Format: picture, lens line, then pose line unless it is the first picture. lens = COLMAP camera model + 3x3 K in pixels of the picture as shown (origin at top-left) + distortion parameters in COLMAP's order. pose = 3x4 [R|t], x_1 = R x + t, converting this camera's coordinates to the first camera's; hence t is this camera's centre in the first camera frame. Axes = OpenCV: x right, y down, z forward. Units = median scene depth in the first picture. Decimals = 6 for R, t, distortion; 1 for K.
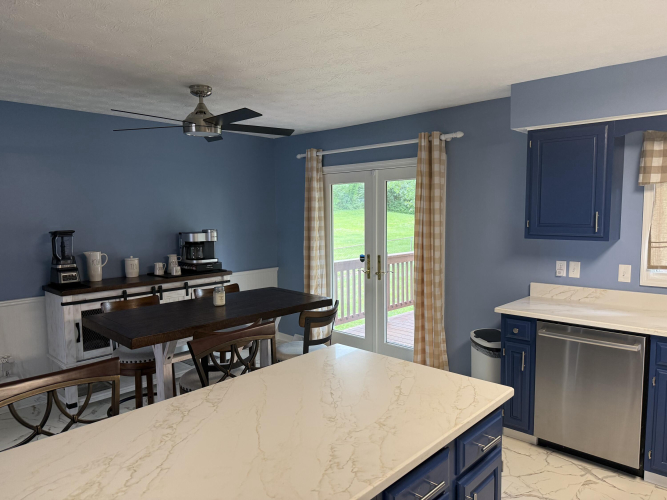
lens RADIAL K [[463.0, 0, 335.7], [0, 463.0, 252.2], [0, 0, 1]] dist [0.134738, -0.203426]
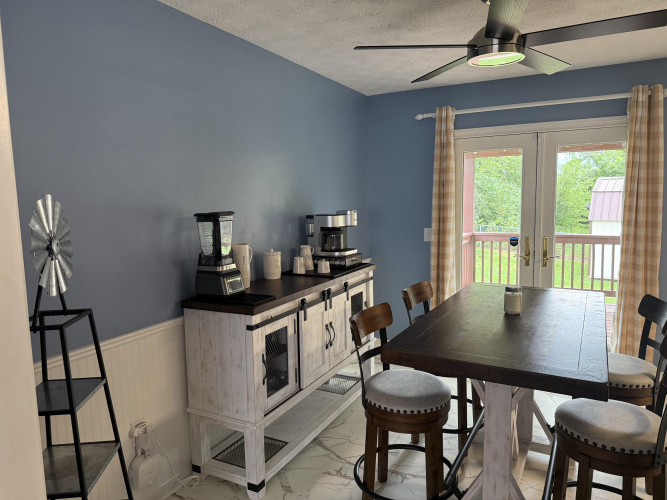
lens RADIAL K [[463.0, 0, 335.7], [0, 463.0, 252.2], [0, 0, 1]] dist [0.134738, -0.203426]
pose [[0.965050, -0.039855, 0.259018, -0.539386], [0.034052, 0.999059, 0.026855, -0.002530], [-0.259845, -0.017096, 0.965499, 0.326047]]
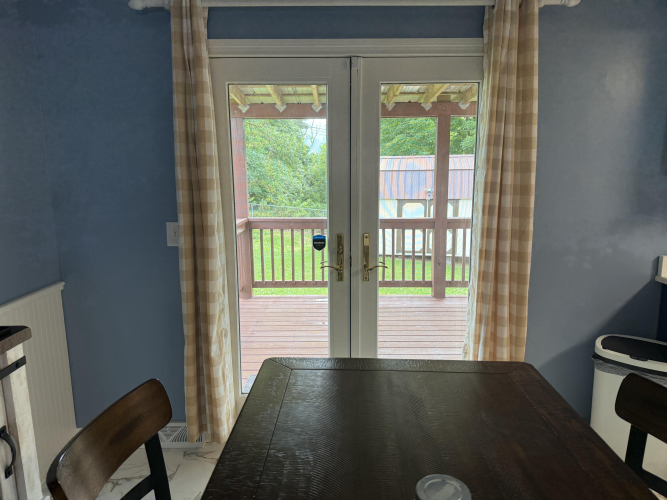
lens RADIAL K [[463.0, 0, 335.7], [0, 463.0, 252.2], [0, 0, 1]] dist [0.134738, -0.203426]
pose [[0.734870, -0.109454, 0.669318, -0.311119], [0.059307, 0.993482, 0.097350, -0.029001], [-0.675610, -0.031845, 0.736571, 0.720282]]
